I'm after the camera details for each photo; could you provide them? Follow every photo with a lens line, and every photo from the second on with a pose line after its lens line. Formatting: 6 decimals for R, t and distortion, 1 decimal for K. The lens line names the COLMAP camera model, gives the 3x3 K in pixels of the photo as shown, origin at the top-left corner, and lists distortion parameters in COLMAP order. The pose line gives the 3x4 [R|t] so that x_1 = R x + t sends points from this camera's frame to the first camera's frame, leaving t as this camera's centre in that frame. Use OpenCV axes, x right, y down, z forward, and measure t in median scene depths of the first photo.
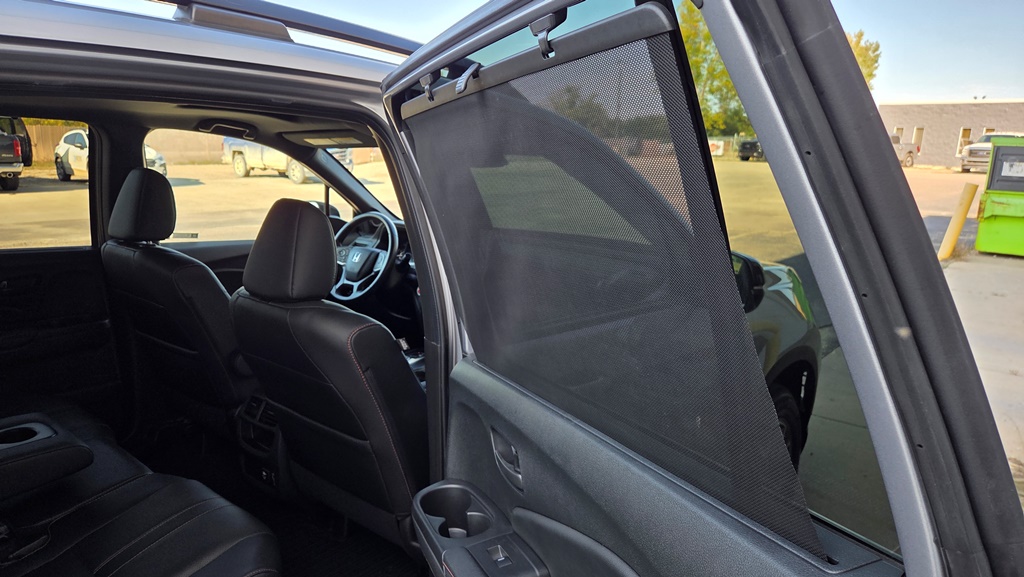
lens RADIAL K [[684.8, 0, 491.4], [0, 684.8, 298.6], [0, 0, 1]] dist [0.048550, -0.041313]
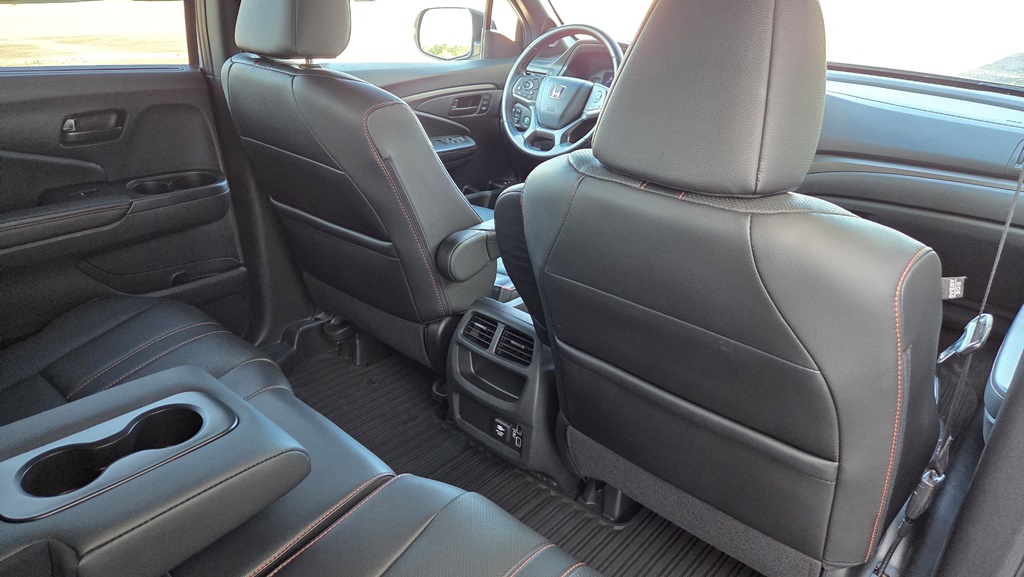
lens RADIAL K [[684.8, 0, 509.3], [0, 684.8, 294.2], [0, 0, 1]] dist [0.048550, -0.041313]
pose [[0.999733, 0.023067, -0.000937, -0.291243], [-0.022260, 0.973942, 0.225701, -0.021816], [0.006118, -0.225620, 0.974196, 0.341350]]
